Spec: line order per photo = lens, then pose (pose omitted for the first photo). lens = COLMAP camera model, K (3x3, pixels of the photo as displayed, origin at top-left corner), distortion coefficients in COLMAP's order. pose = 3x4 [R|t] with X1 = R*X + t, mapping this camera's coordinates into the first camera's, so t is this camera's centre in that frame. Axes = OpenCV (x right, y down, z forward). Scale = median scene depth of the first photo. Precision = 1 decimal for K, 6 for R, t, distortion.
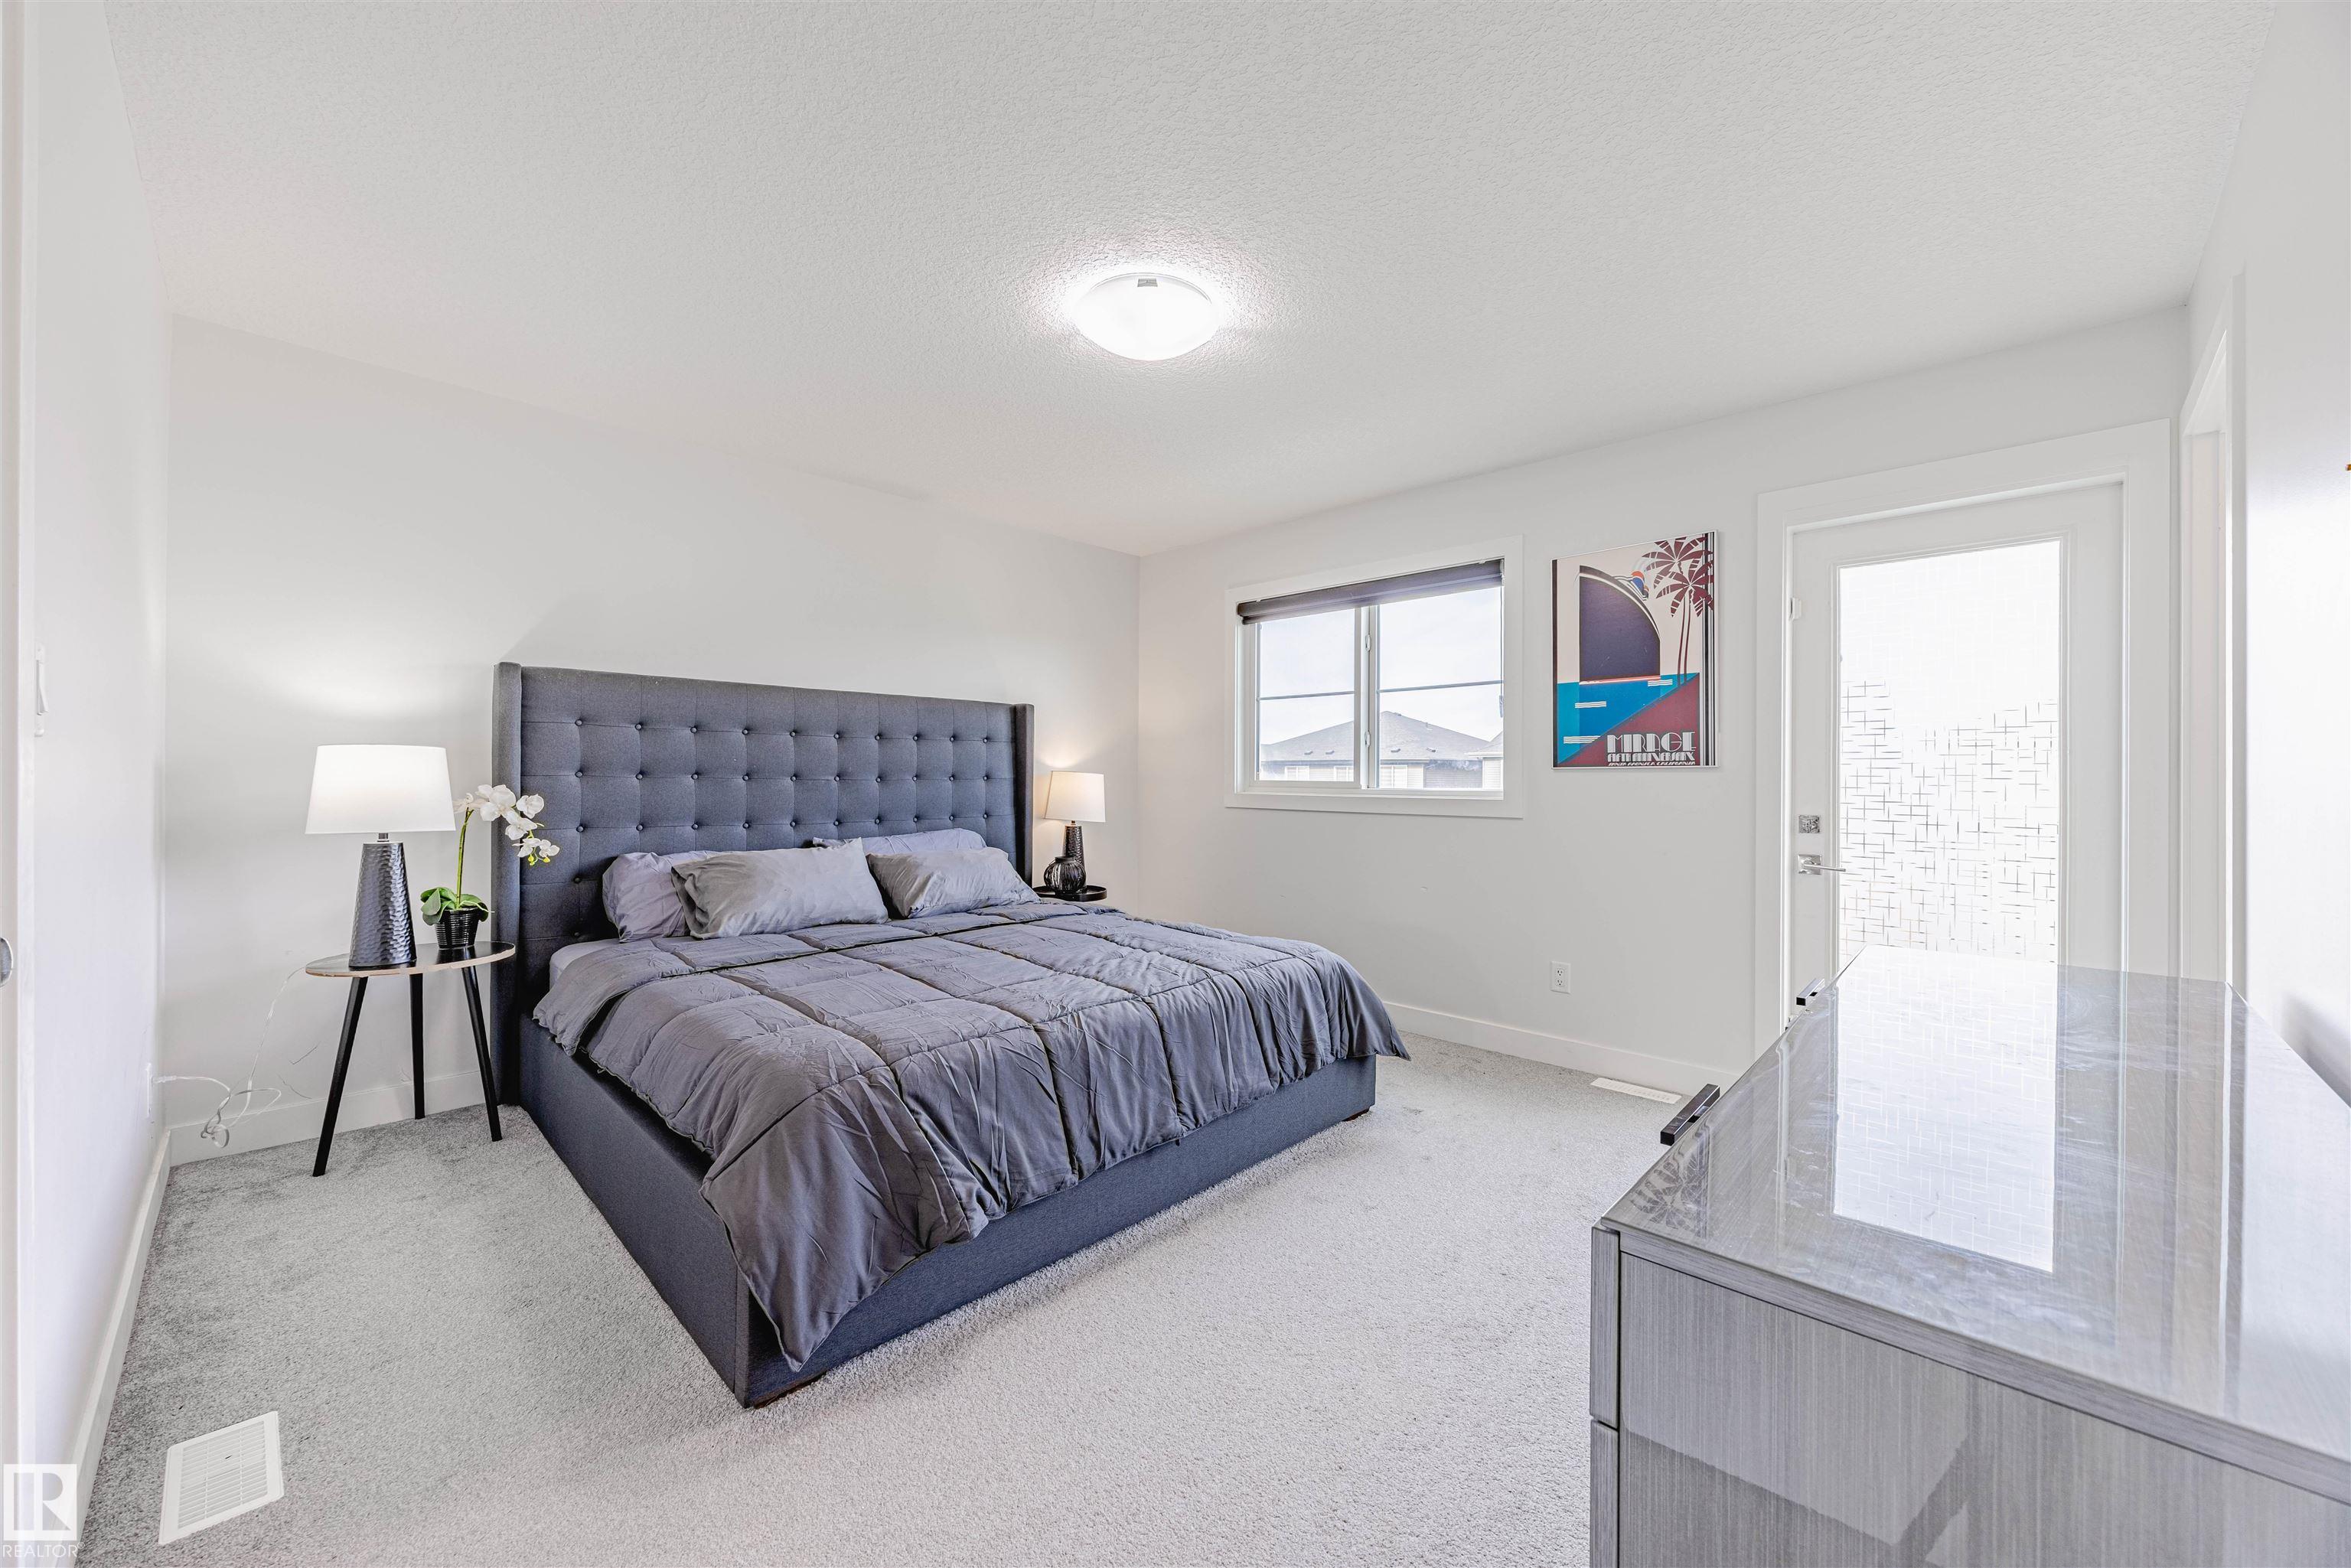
lens RADIAL K [[884.9, 0, 1192.1], [0, 884.9, 778.4], [0, 0, 1]] dist [0.000461, 0.000210]
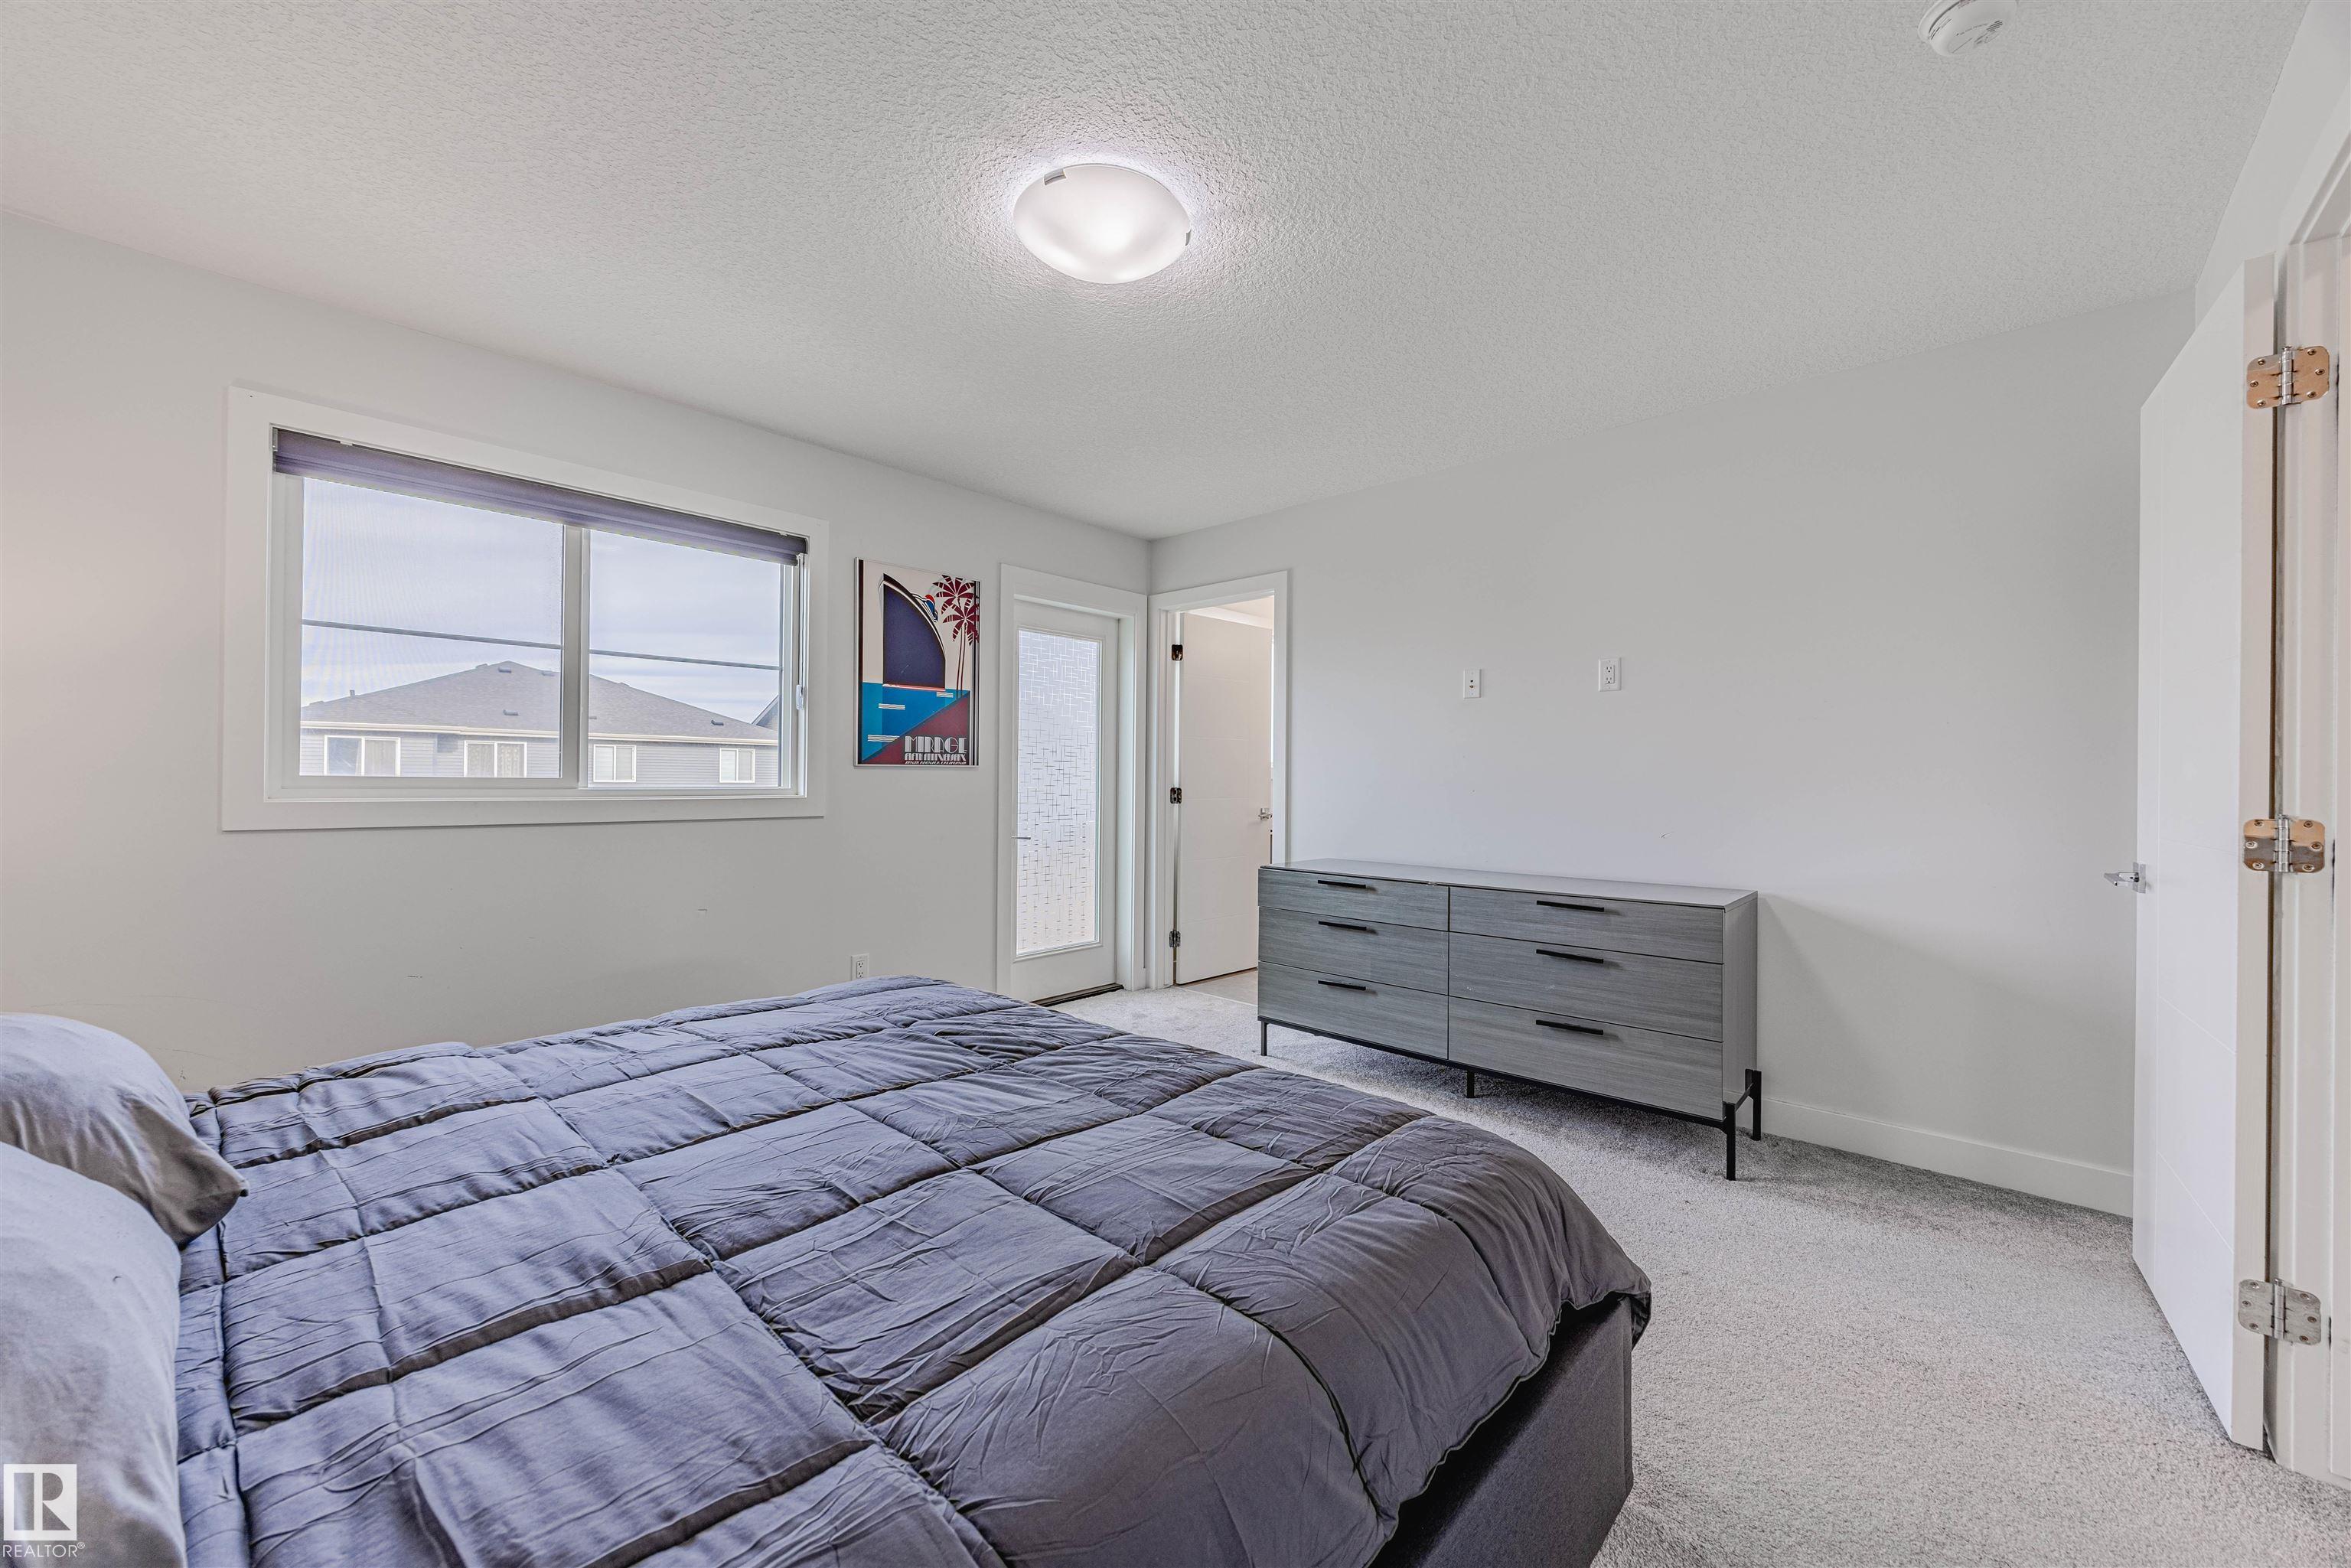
lens RADIAL K [[884.9, 0, 1186.0], [0, 884.9, 775.2], [0, 0, 1]] dist [0.000461, 0.000210]
pose [[-0.015430, -0.002527, 0.999878, -0.634811], [-0.007666, 0.999968, 0.002409, -0.005258], [-0.999852, -0.007628, -0.015449, 0.665494]]
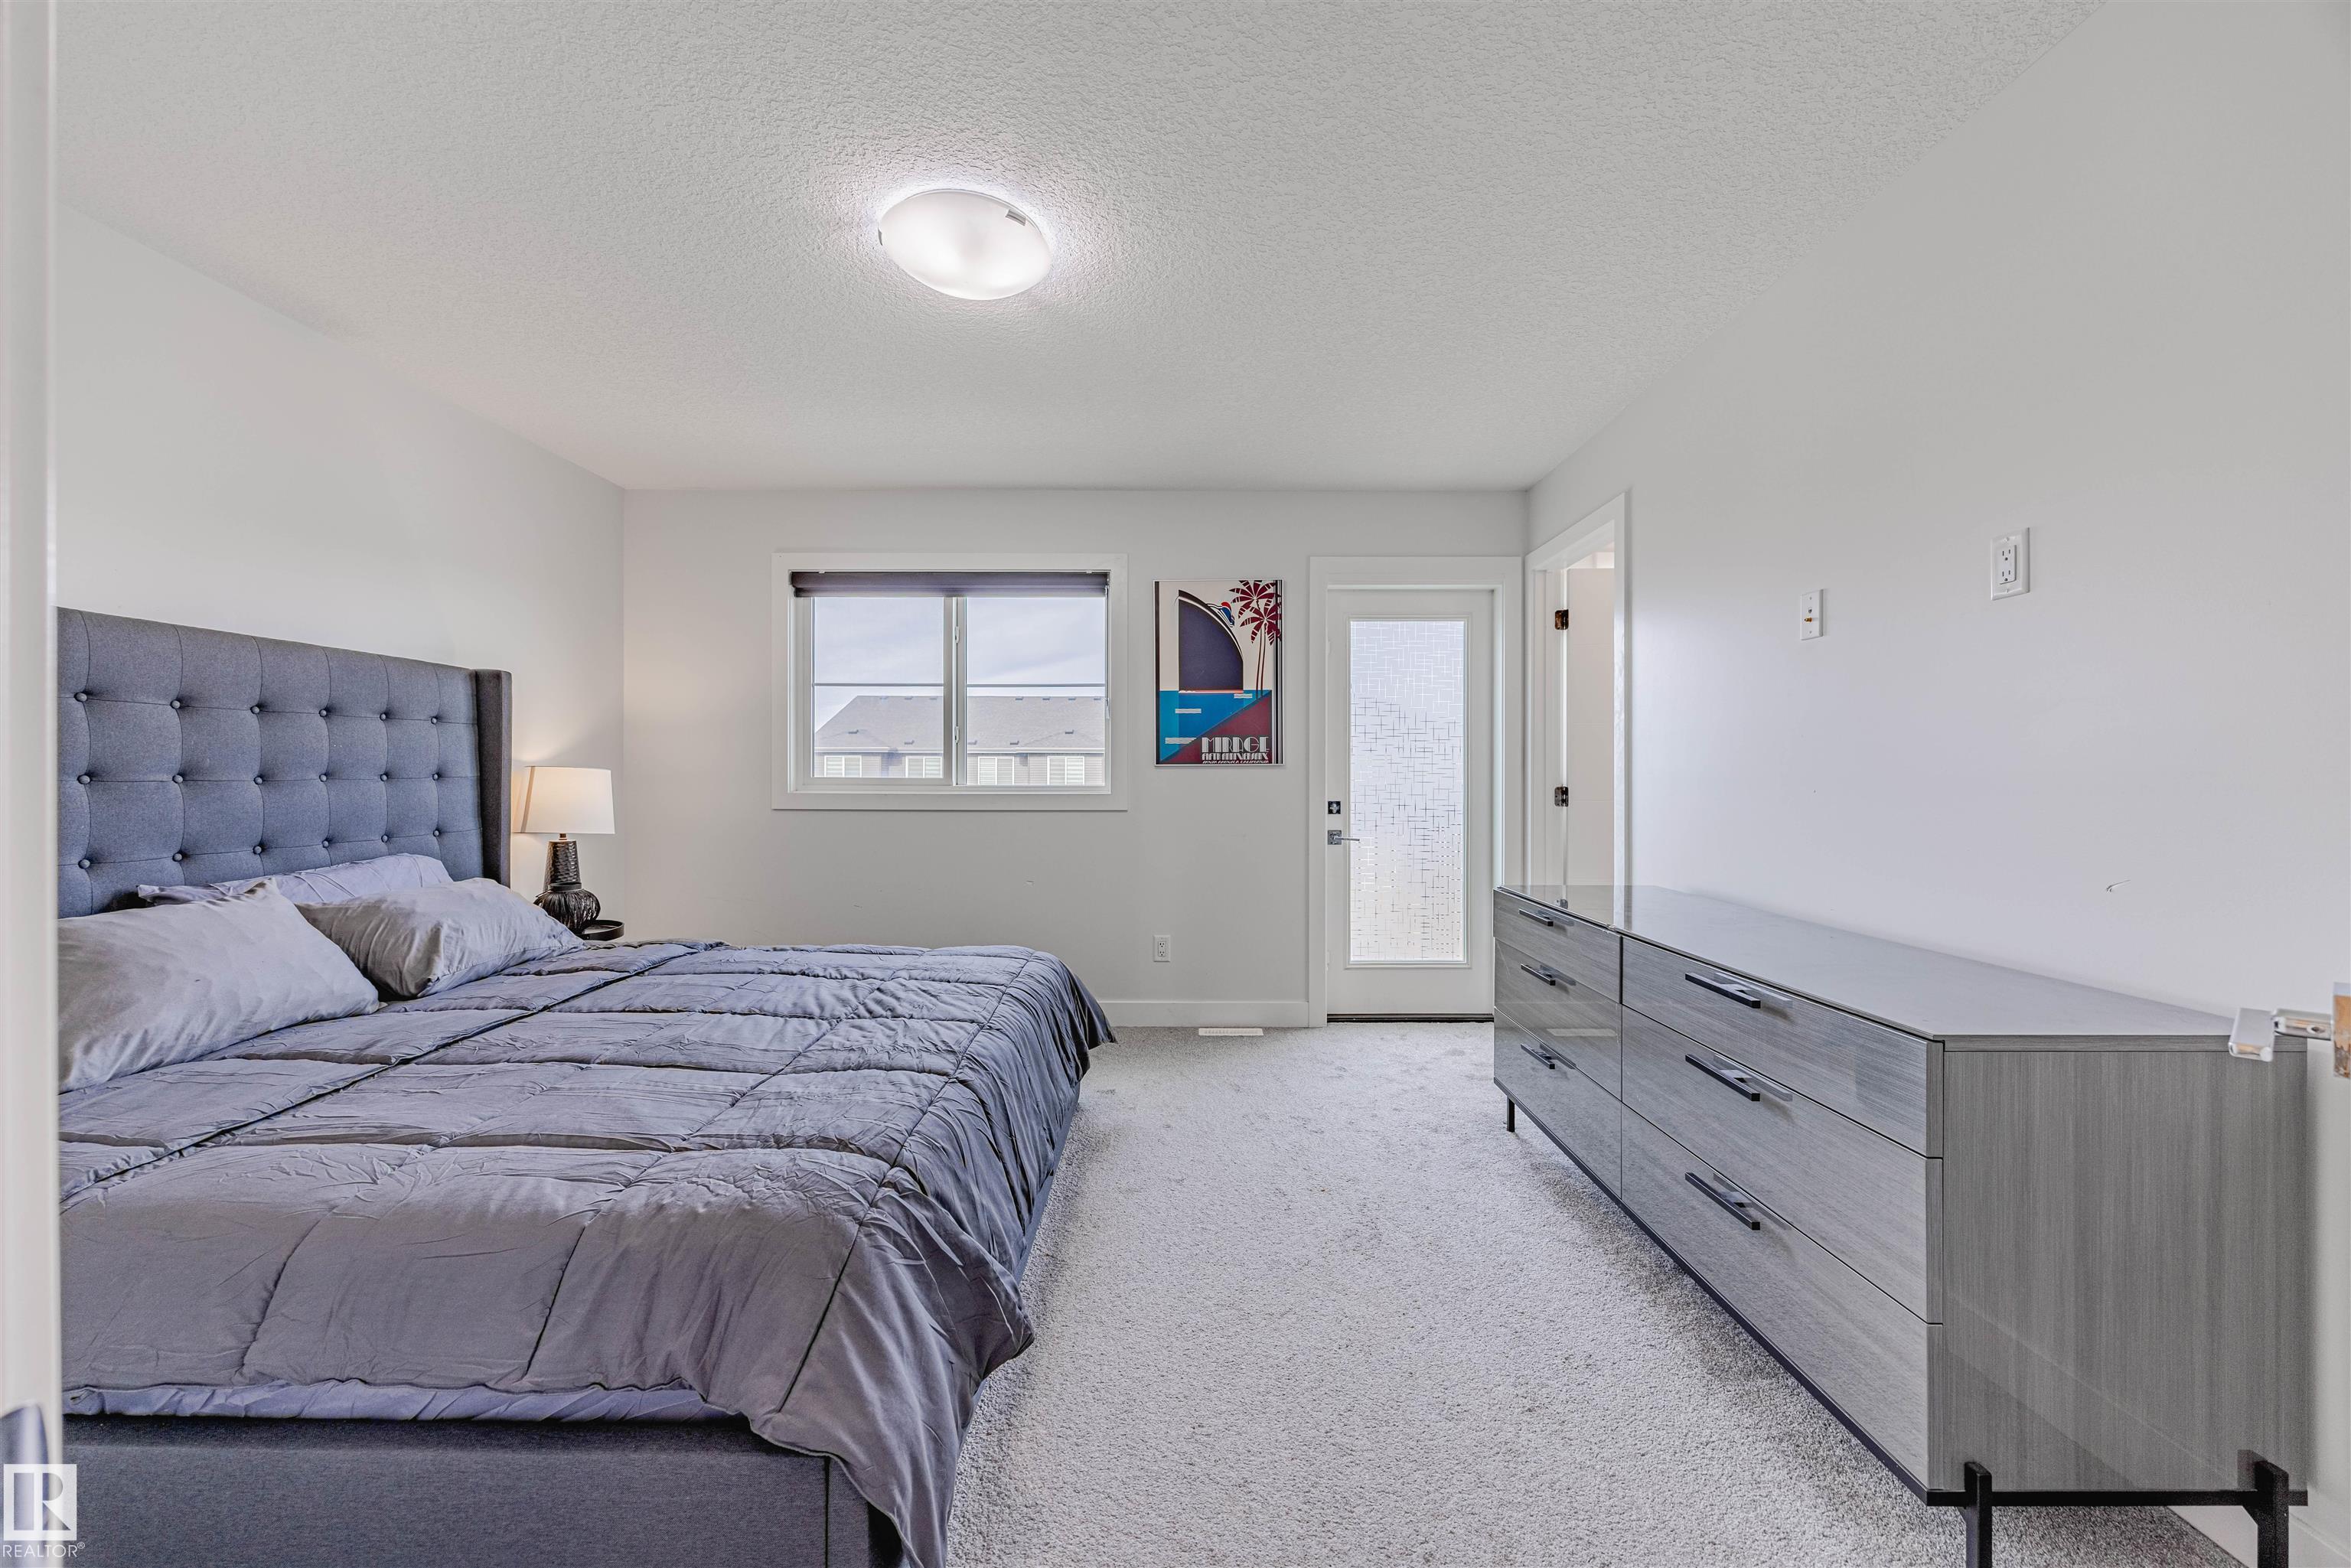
lens RADIAL K [[884.9, 0, 1181.9], [0, 884.9, 778.1], [0, 0, 1]] dist [0.000461, 0.000210]
pose [[0.727829, -0.007005, 0.685723, -0.359398], [0.003473, 0.999973, 0.006529, -0.002290], [-0.685750, -0.002371, 0.727834, 0.158382]]
